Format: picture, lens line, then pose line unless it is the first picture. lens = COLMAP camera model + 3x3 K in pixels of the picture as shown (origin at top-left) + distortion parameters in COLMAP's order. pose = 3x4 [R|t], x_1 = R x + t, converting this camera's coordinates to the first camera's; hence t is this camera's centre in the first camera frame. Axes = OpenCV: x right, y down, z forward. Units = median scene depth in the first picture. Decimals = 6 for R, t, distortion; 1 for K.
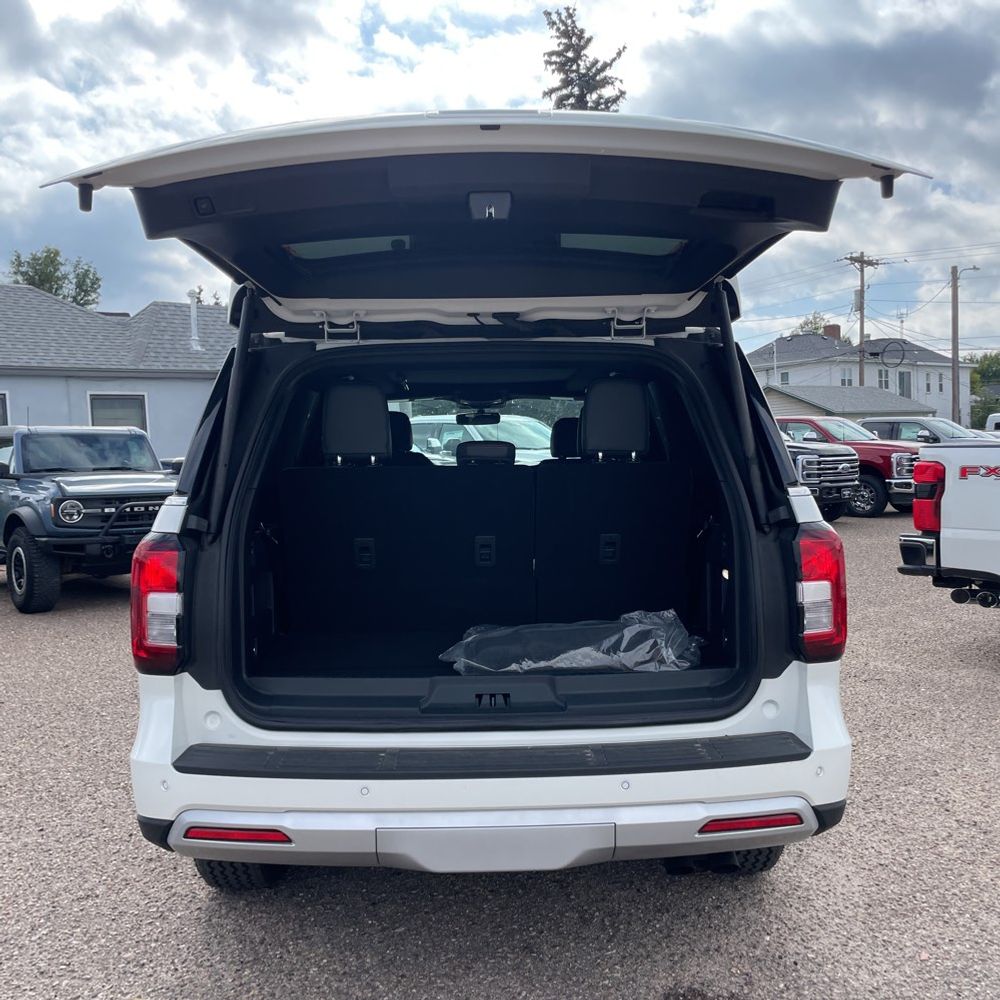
lens RADIAL K [[992.8, 0, 506.4], [0, 992.8, 480.3], [0, 0, 1]] dist [0.089274, -0.111928]
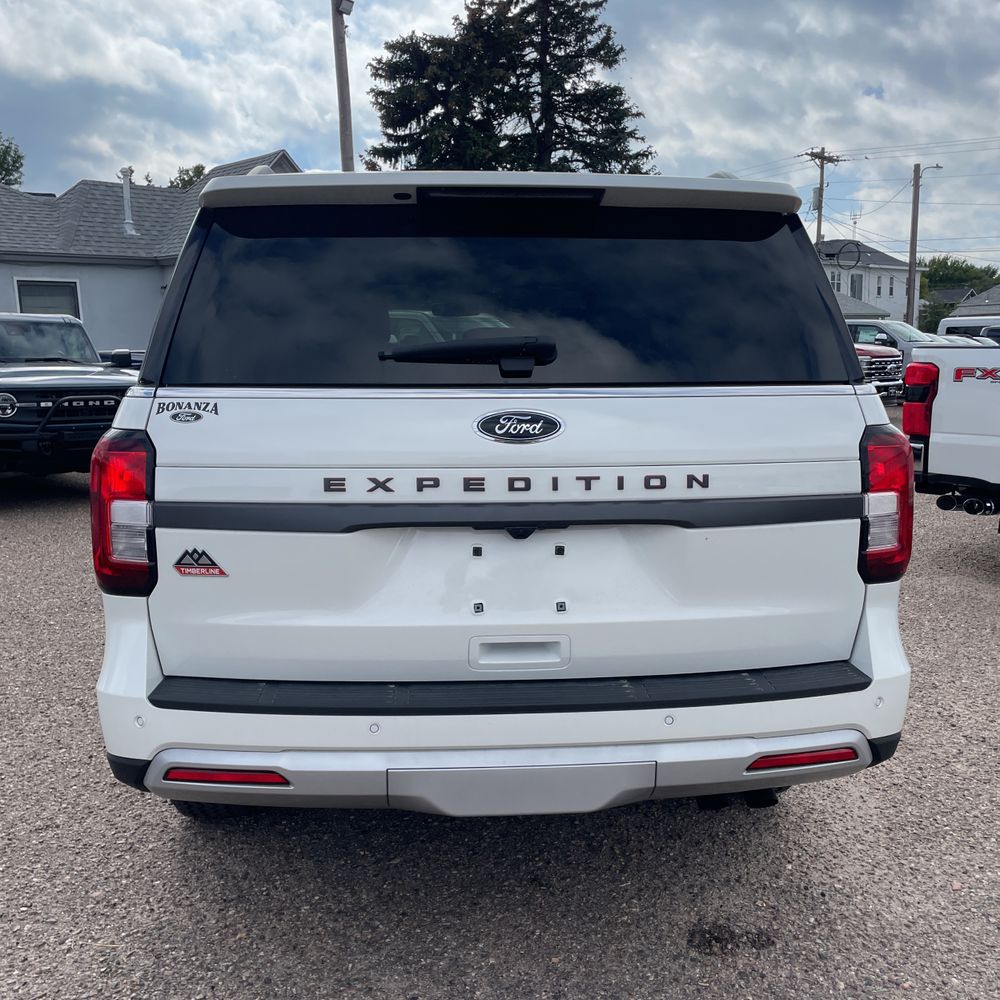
lens RADIAL K [[1000.6, 0, 503.4], [0, 1000.6, 490.2], [0, 0, 1]] dist [0.085650, -0.108938]
pose [[0.998682, 0.007143, 0.050826, -0.049317], [-0.012605, 0.994073, 0.107978, 0.005296], [-0.049753, -0.108476, 0.992853, 0.096064]]
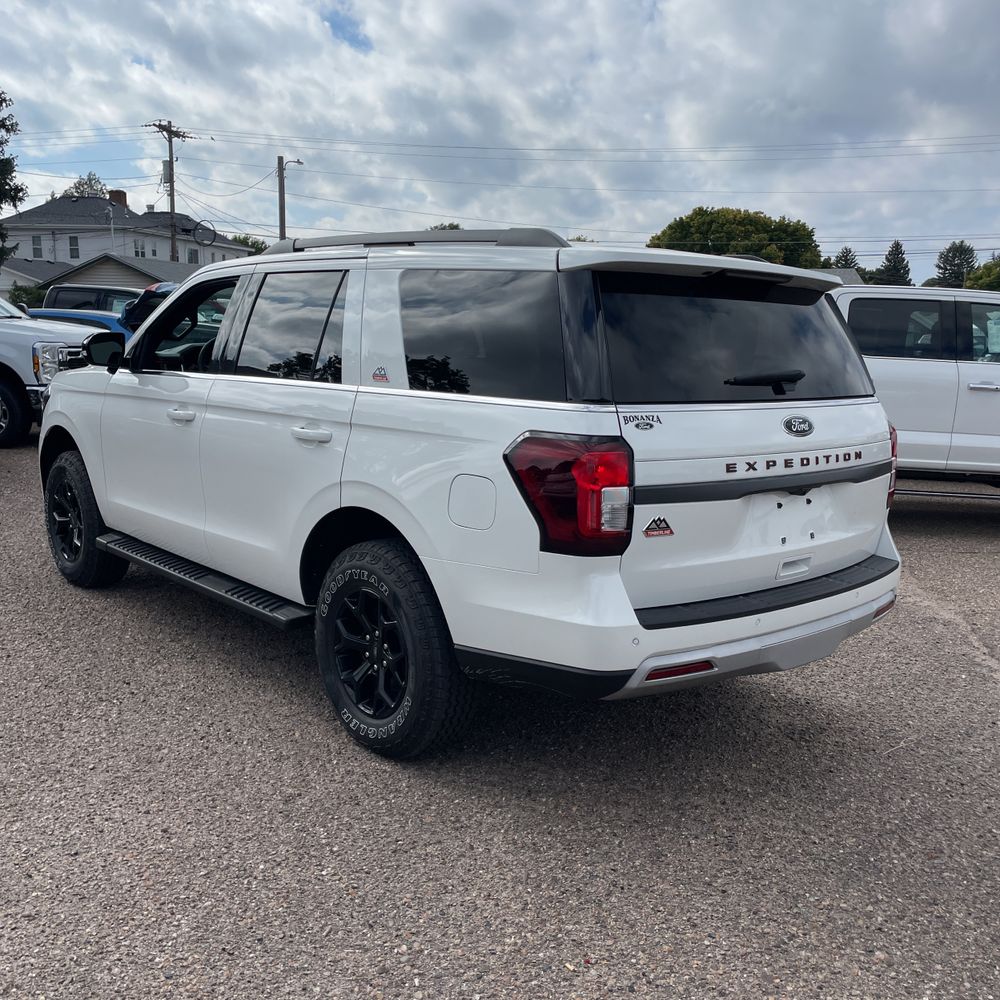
lens RADIAL K [[992.8, 0, 506.4], [0, 992.8, 480.3], [0, 0, 1]] dist [0.089274, -0.111928]
pose [[0.765926, -0.051266, 0.640882, -0.808744], [-0.028655, 0.993103, 0.113688, -0.016633], [-0.642290, -0.105441, 0.759175, 0.134622]]
